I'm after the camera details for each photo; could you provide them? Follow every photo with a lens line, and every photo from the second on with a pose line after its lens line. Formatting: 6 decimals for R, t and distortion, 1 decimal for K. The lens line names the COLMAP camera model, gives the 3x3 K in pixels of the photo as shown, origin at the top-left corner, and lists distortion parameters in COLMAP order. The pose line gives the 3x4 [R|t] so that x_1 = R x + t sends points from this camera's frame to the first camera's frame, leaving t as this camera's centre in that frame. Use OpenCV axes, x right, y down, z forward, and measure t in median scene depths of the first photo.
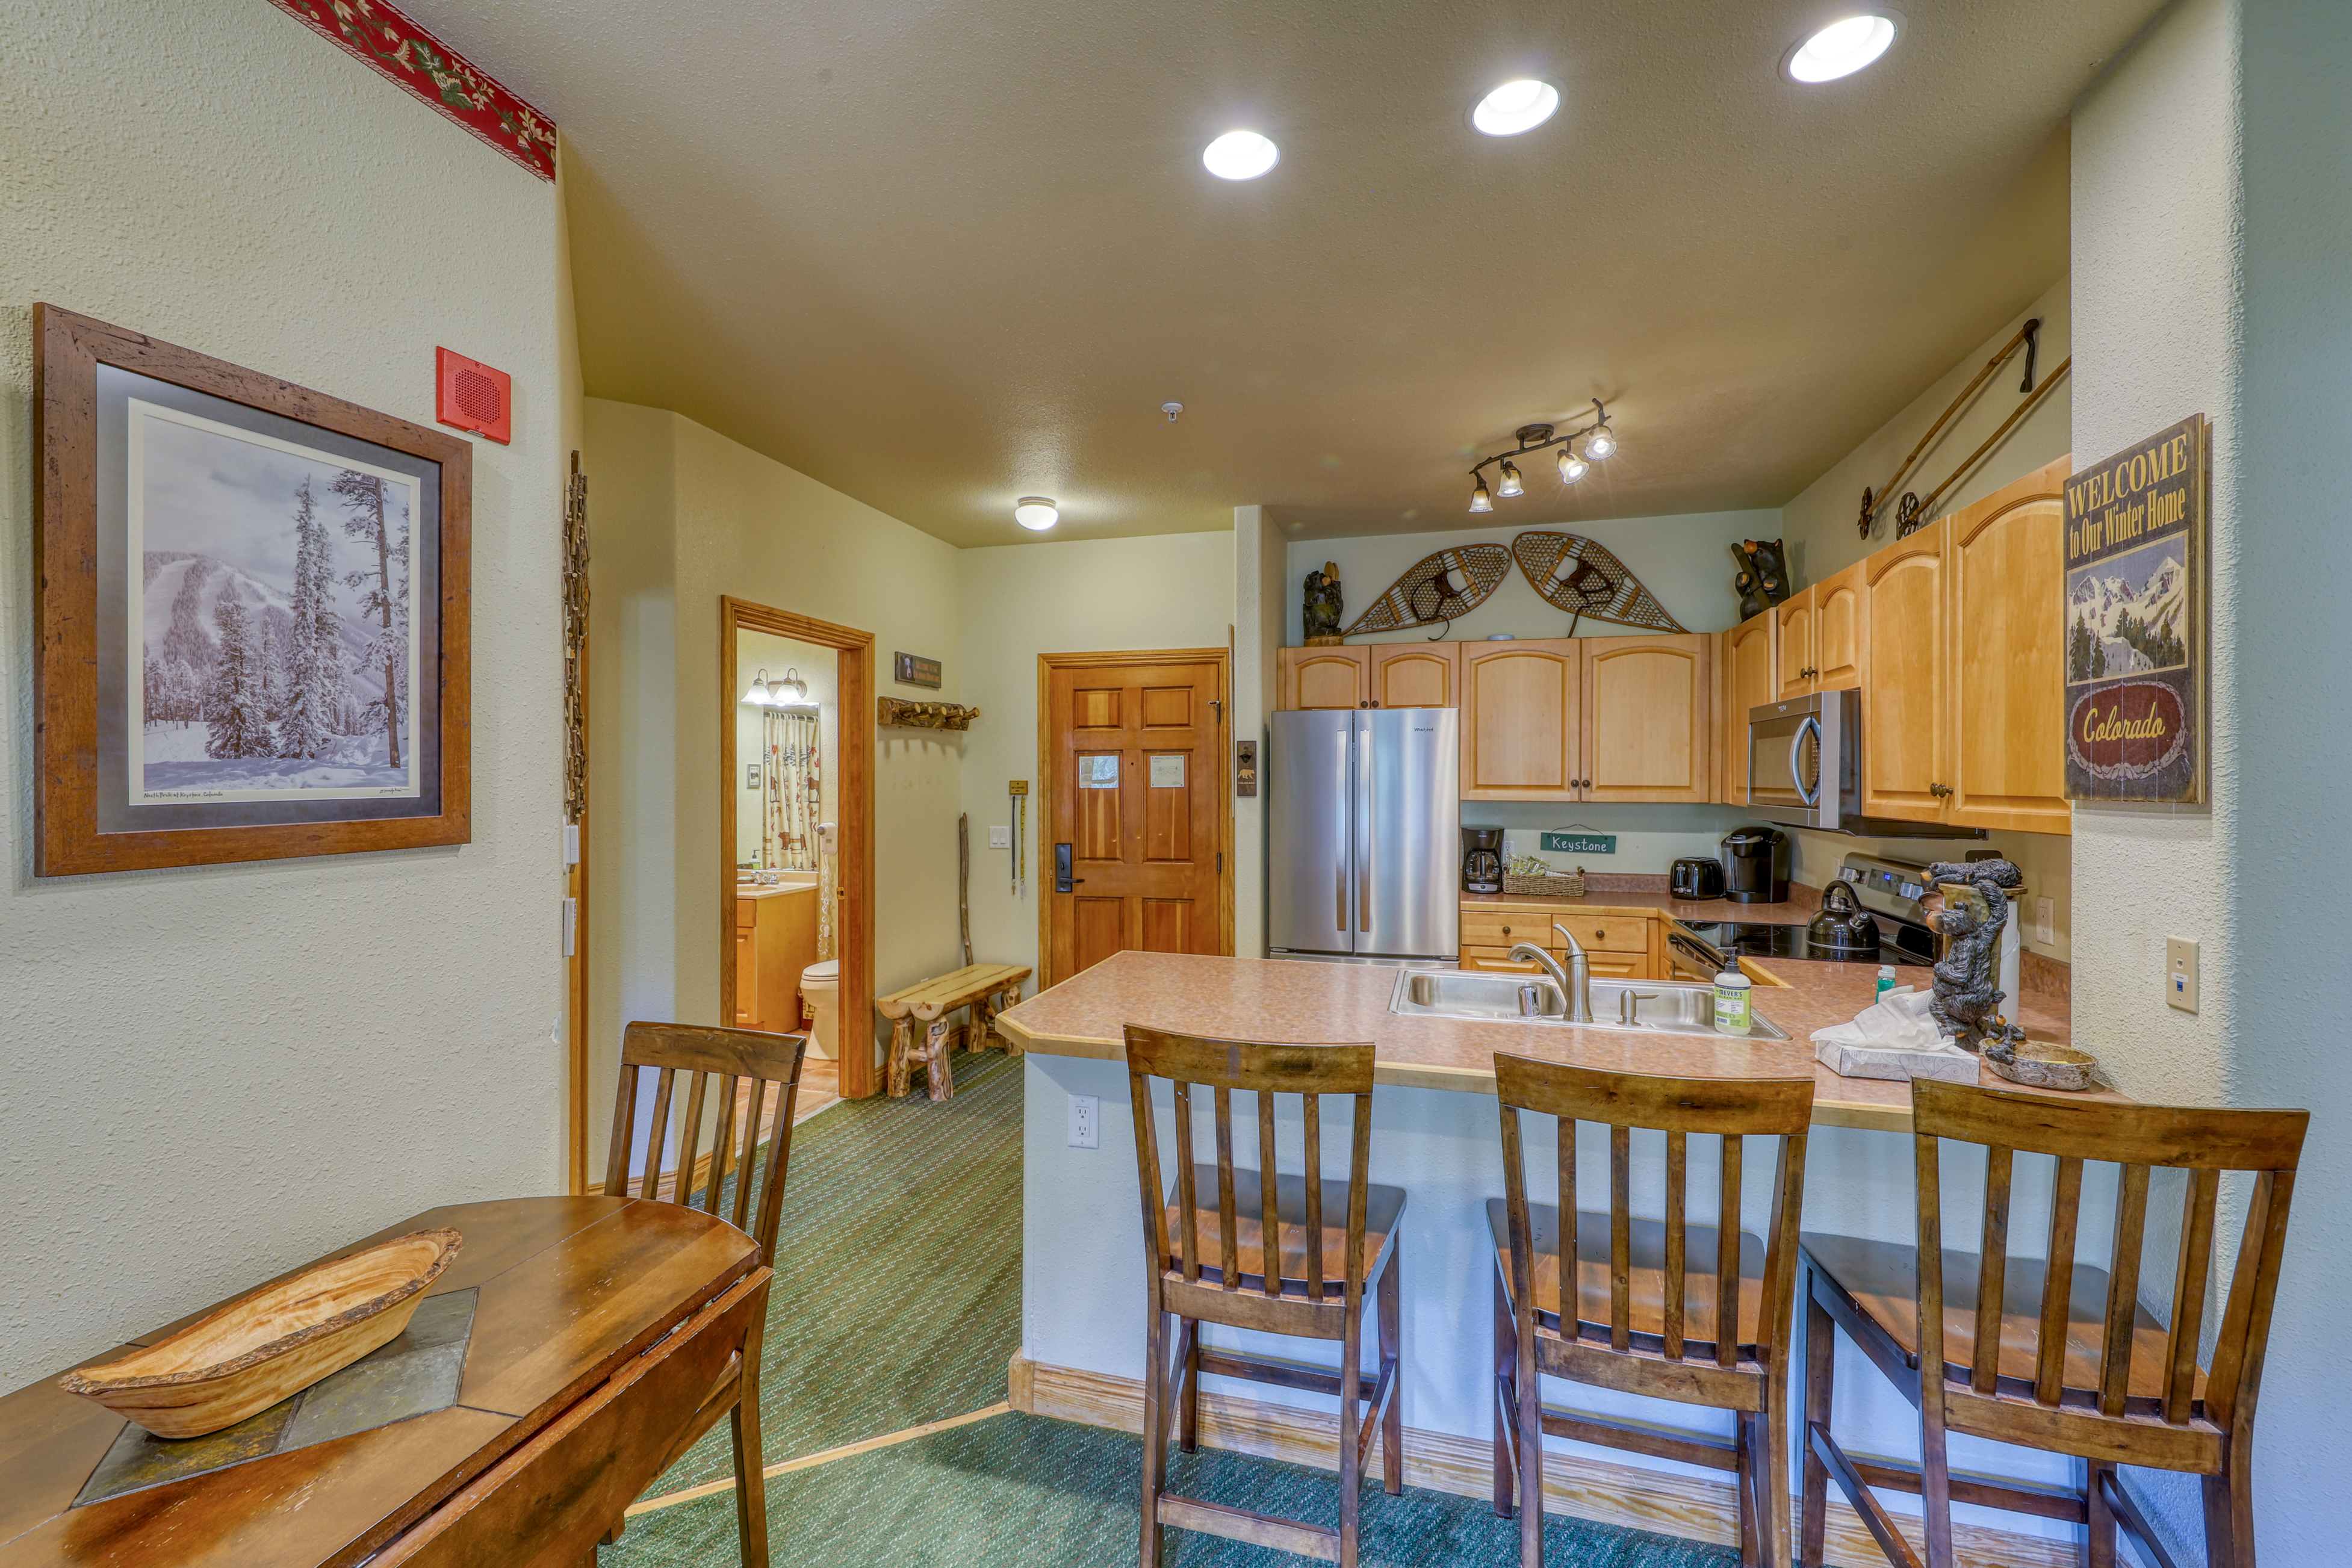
lens RADIAL K [[967.0, 0, 1173.9], [0, 967.0, 781.2], [0, 0, 1]] dist [0.008004, -0.003051]
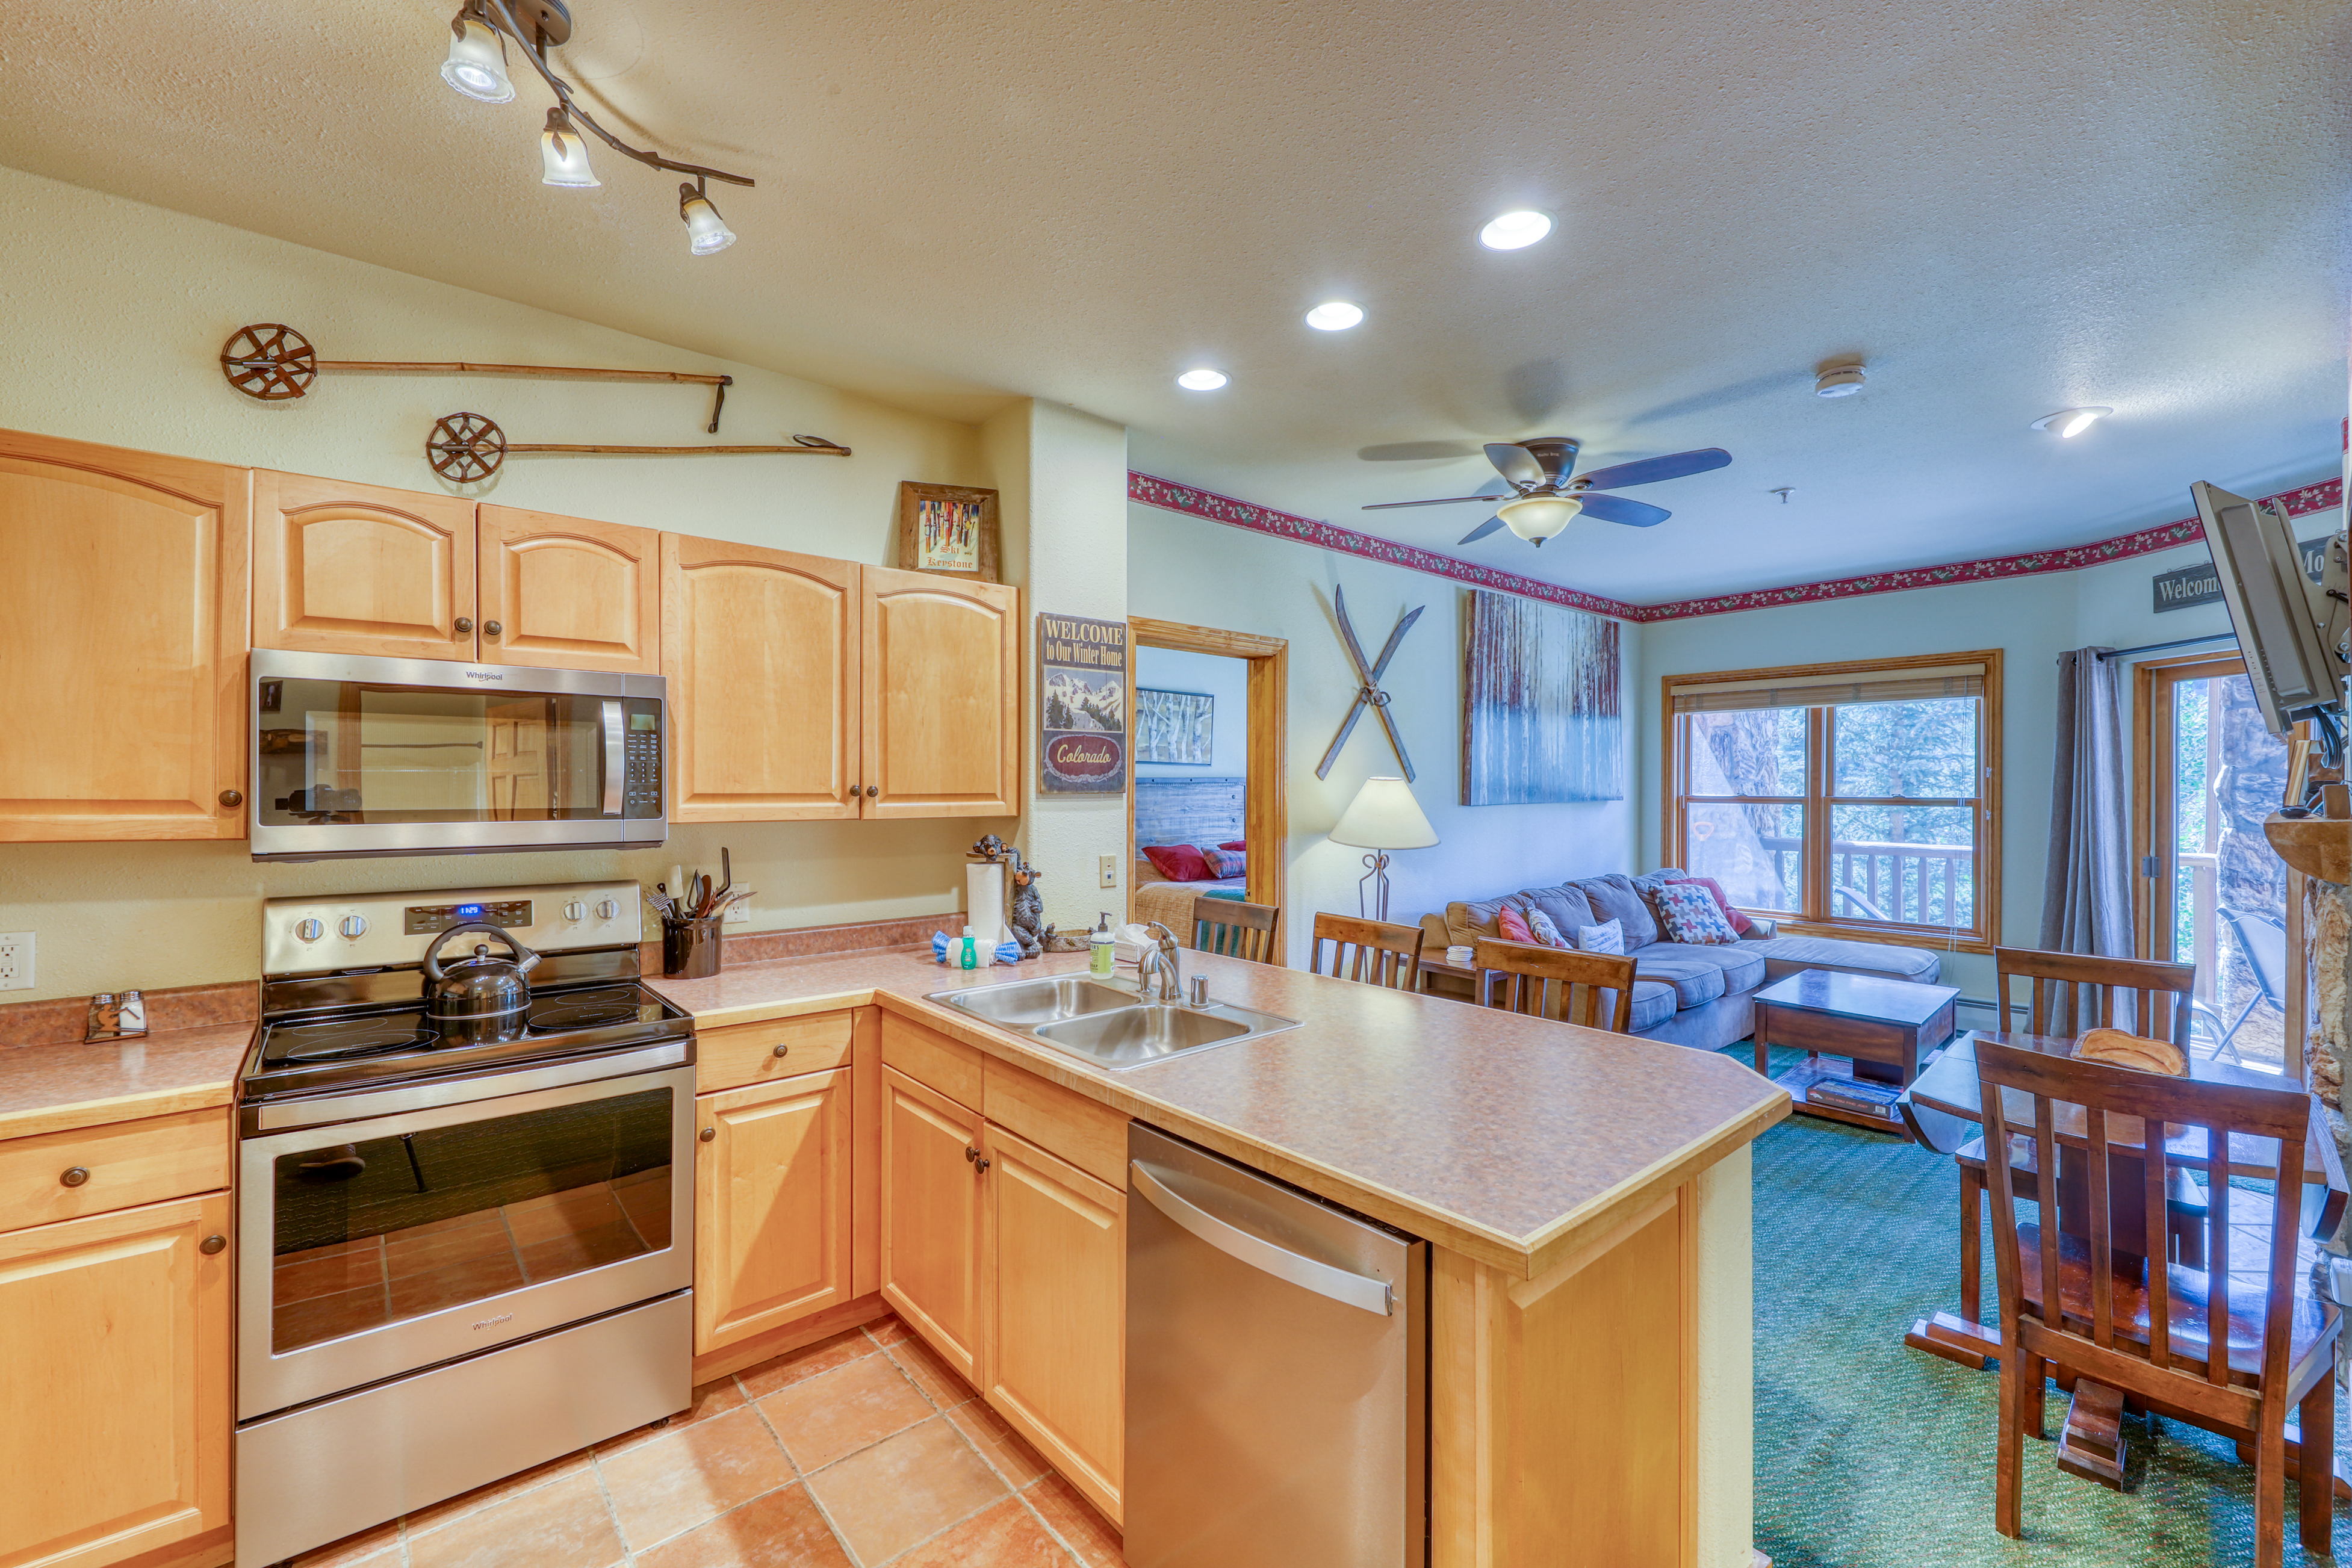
lens RADIAL K [[967.0, 0, 1164.0], [0, 967.0, 789.3], [0, 0, 1]] dist [0.008004, -0.003051]
pose [[-0.829185, -0.006337, 0.558938, -0.167918], [-0.001317, 0.999955, 0.009384, -0.004282], [-0.558972, 0.007045, -0.829157, 1.596152]]
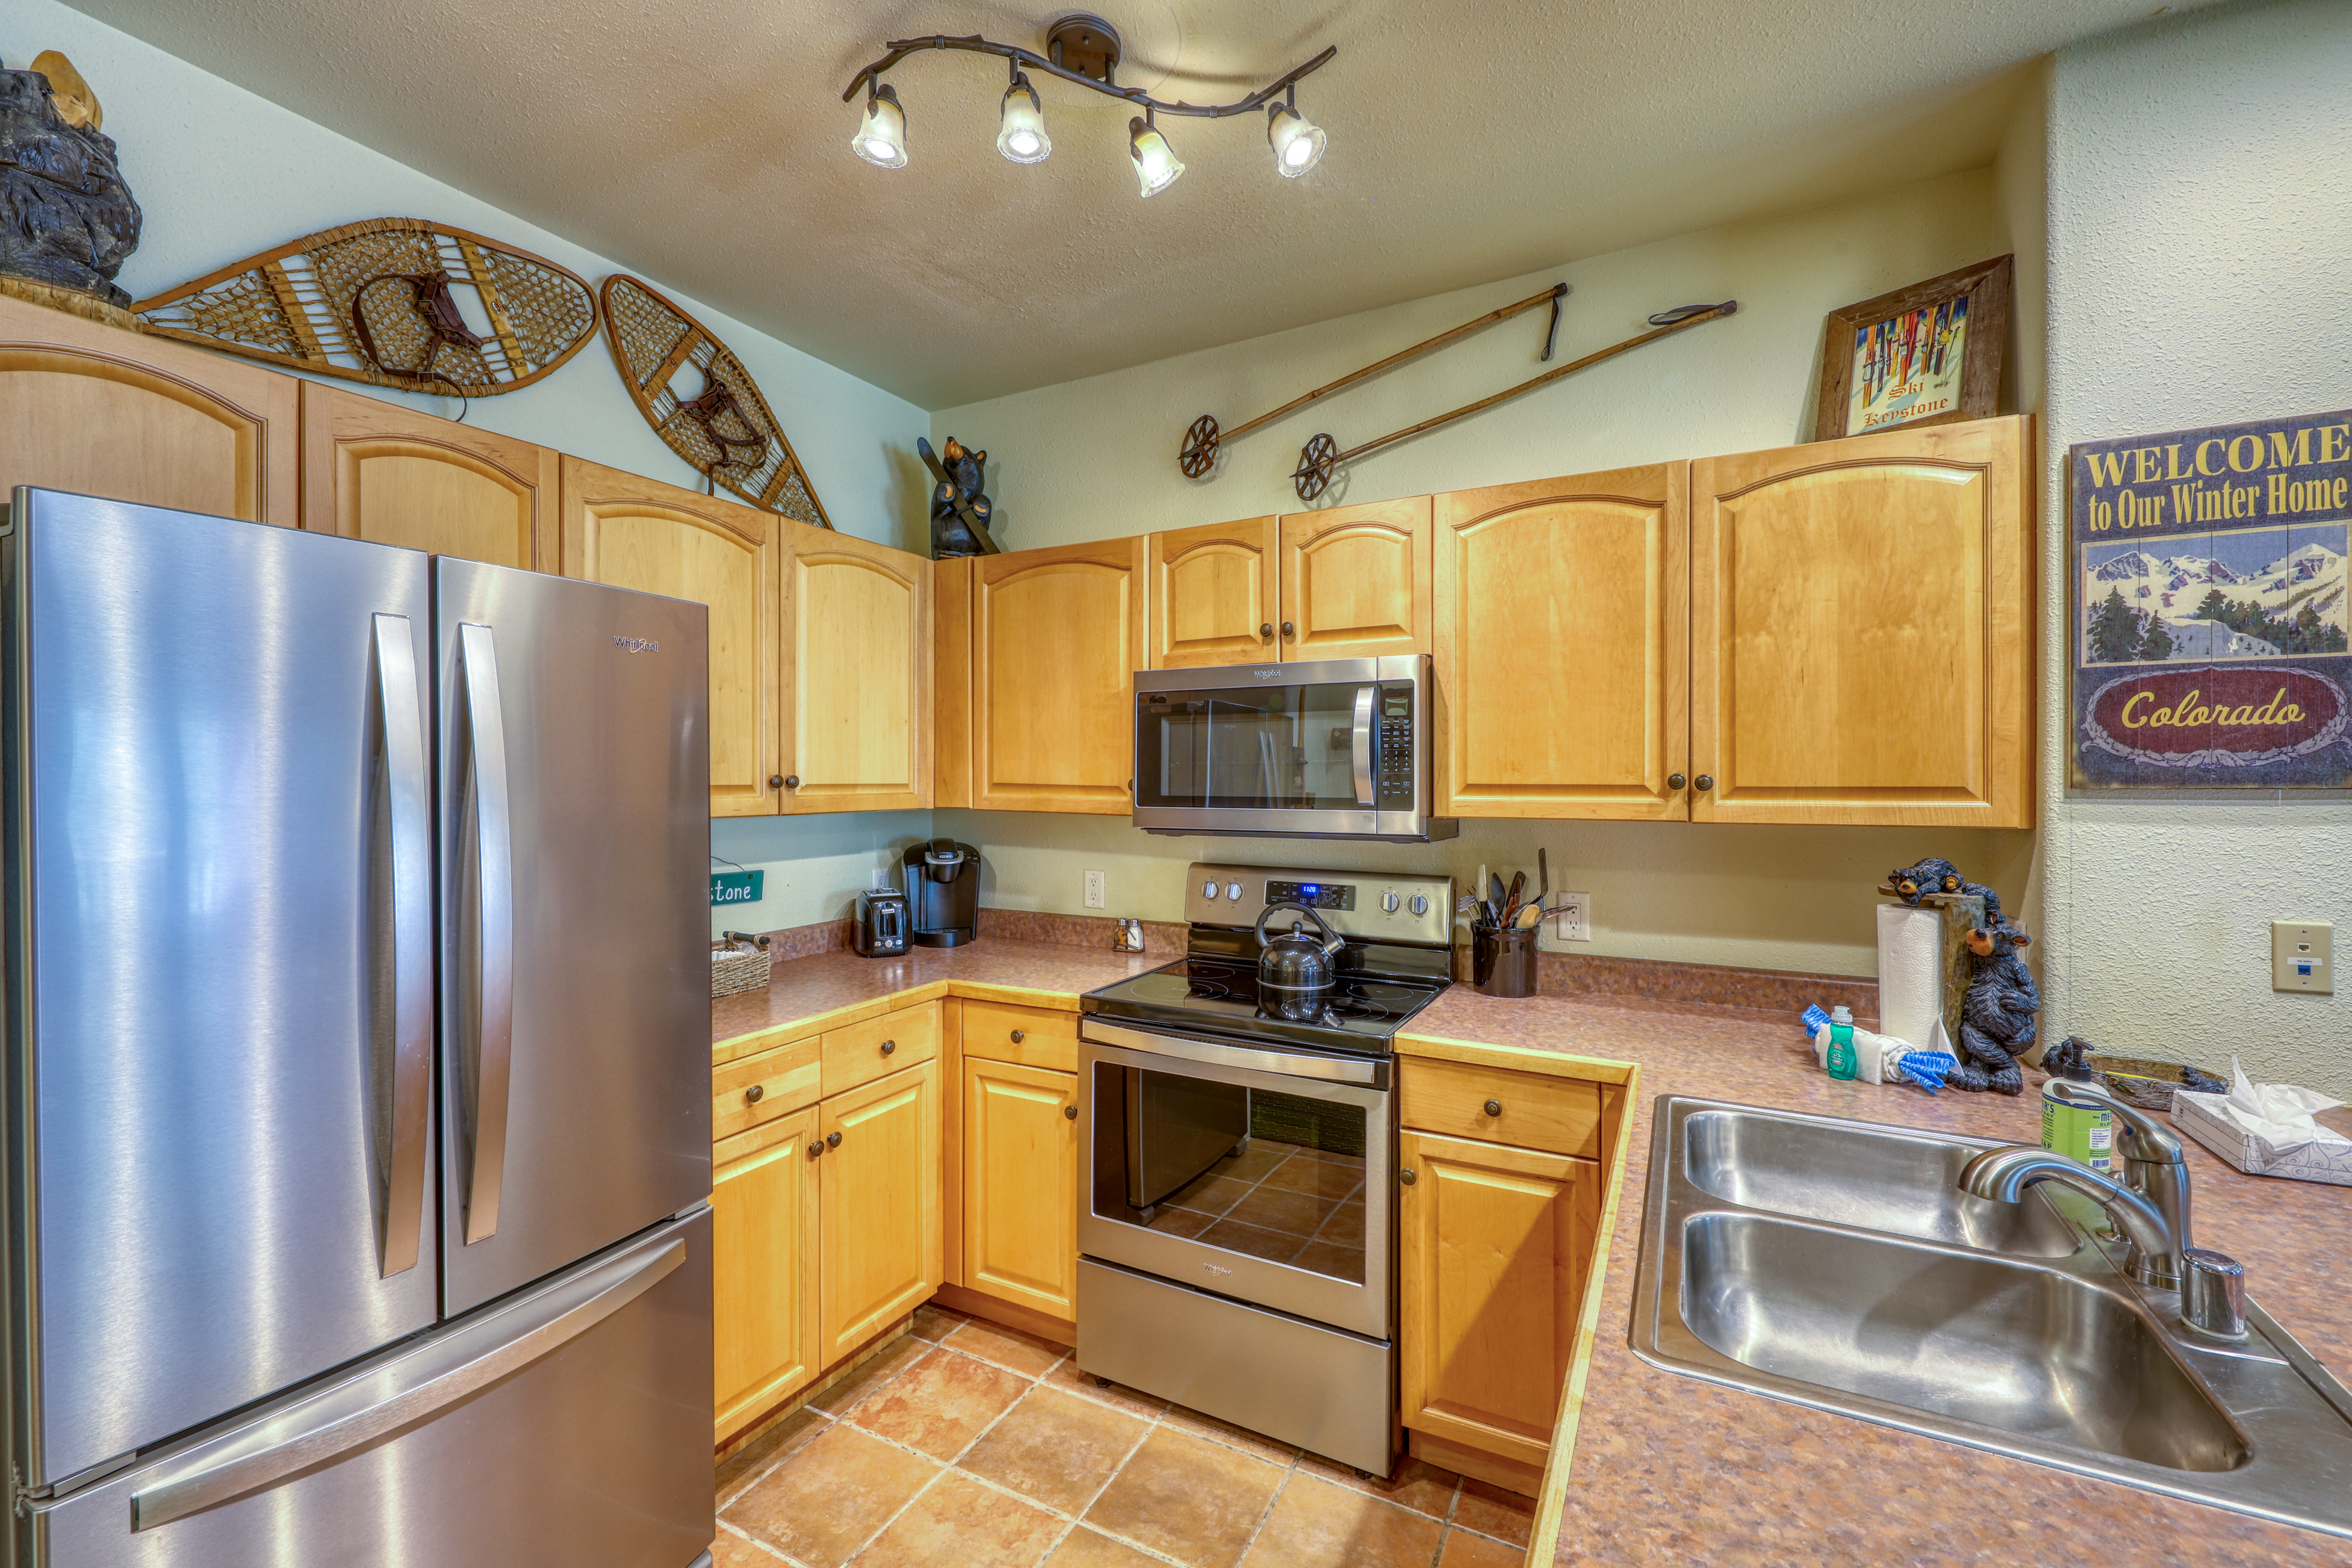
lens RADIAL K [[967.0, 0, 1180.9], [0, 967.0, 778.9], [0, 0, 1]] dist [0.008004, -0.003051]
pose [[0.211535, -0.007373, 0.977343, -0.117152], [0.006761, 0.999959, 0.006080, -0.001570], [-0.977347, 0.005322, 0.211576, 1.123138]]
